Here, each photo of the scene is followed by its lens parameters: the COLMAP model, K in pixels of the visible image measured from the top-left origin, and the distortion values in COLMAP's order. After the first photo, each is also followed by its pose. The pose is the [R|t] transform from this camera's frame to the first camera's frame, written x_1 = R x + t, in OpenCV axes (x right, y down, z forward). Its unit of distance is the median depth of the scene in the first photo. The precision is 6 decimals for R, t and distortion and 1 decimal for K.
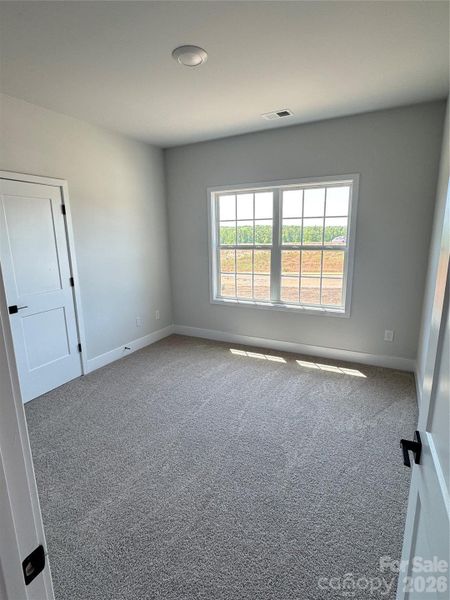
lens RADIAL K [[312.1, 0, 223.6], [0, 312.1, 297.2], [0, 0, 1]] dist [-0.017538, 0.003197]
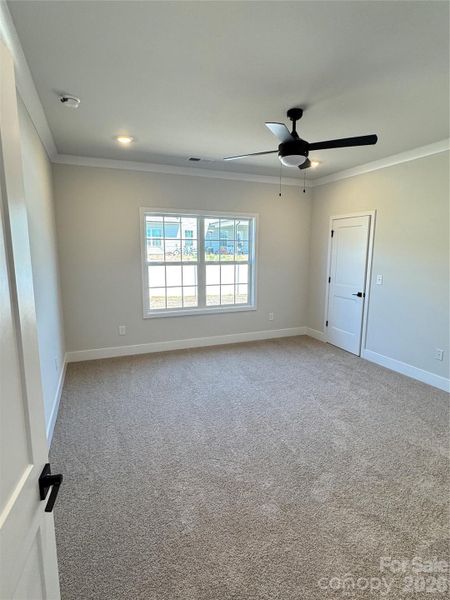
lens RADIAL K [[312.1, 0, 223.6], [0, 312.1, 297.2], [0, 0, 1]] dist [-0.017538, 0.003197]
pose [[0.664182, -0.091488, 0.741952, -0.682641], [0.129138, 0.991604, 0.006671, -0.021154], [-0.736333, 0.091383, 0.670420, 0.118550]]
